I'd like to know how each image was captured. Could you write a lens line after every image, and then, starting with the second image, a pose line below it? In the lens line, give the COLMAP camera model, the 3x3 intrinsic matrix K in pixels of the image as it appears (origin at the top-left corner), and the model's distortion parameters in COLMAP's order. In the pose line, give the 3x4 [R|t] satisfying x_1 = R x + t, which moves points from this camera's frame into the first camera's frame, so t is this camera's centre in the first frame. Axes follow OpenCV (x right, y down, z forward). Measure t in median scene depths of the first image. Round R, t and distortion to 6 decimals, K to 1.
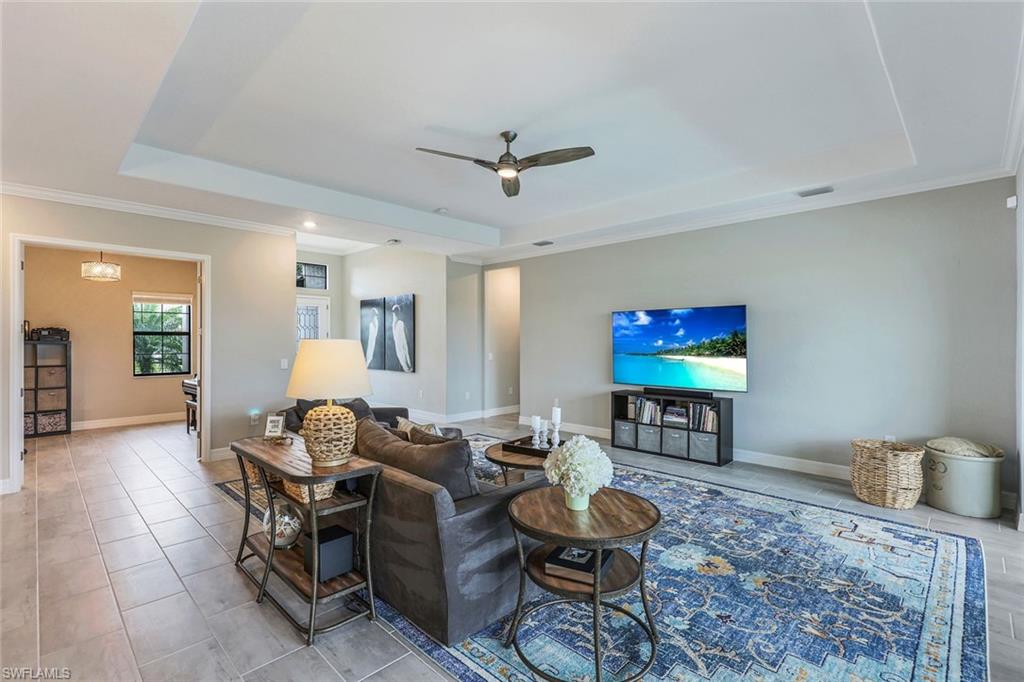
lens RADIAL K [[469.1, 0, 512.0], [0, 469.1, 342.5], [0, 0, 1]] dist [0.000610, 0.000328]
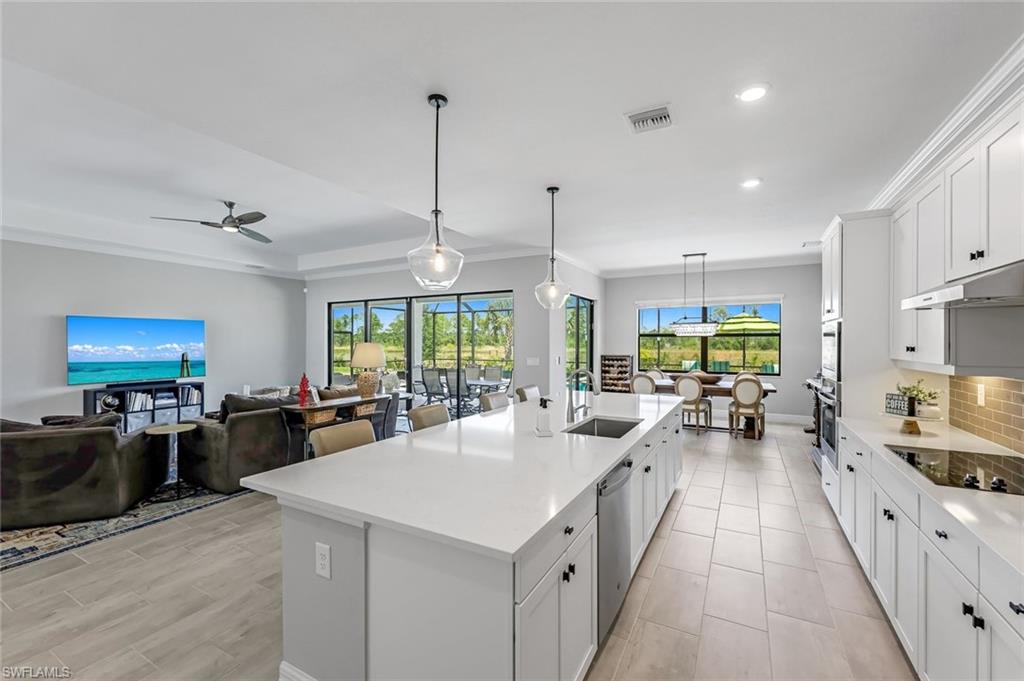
lens RADIAL K [[414.9, 0, 504.1], [0, 414.9, 338.7], [0, 0, 1]] dist [0.000138, -0.000372]
pose [[-0.257210, 0.009311, 0.966311, -1.120475], [0.007510, 0.999943, -0.007636, -0.000377], [-0.966326, 0.005293, -0.257265, 0.394433]]
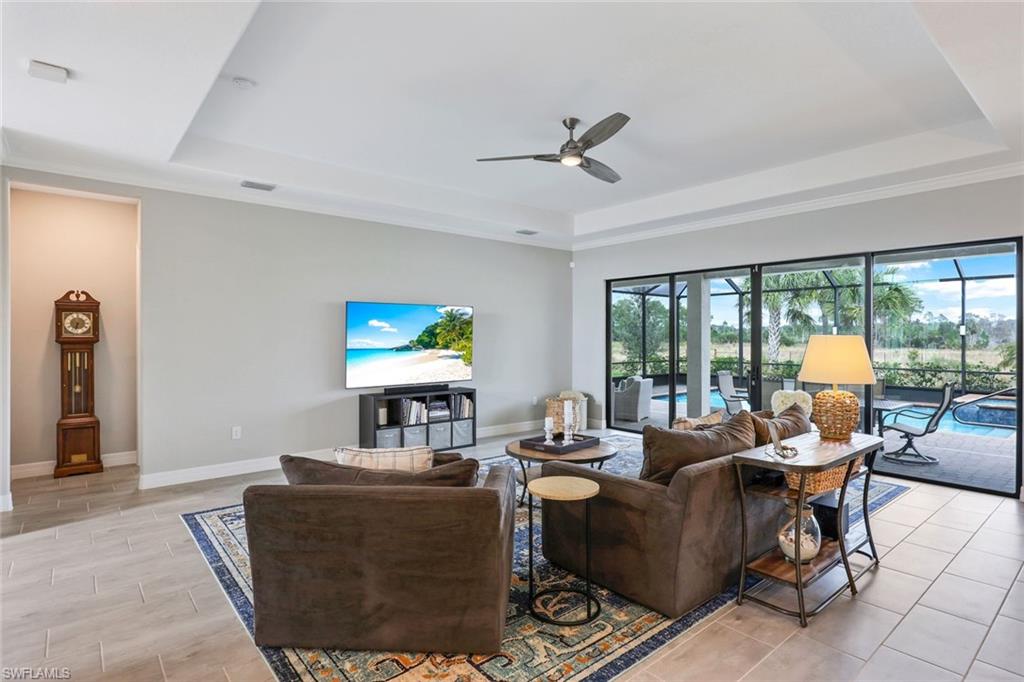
lens RADIAL K [[521.4, 0, 512.0], [0, 521.4, 334.6], [0, 0, 1]] dist [-0.006976, -0.000238]
pose [[0.110344, 0.006237, 0.993874, -0.815987], [0.003574, 0.999971, -0.006672, 0.000059], [-0.993887, 0.004289, 0.110319, 0.764872]]
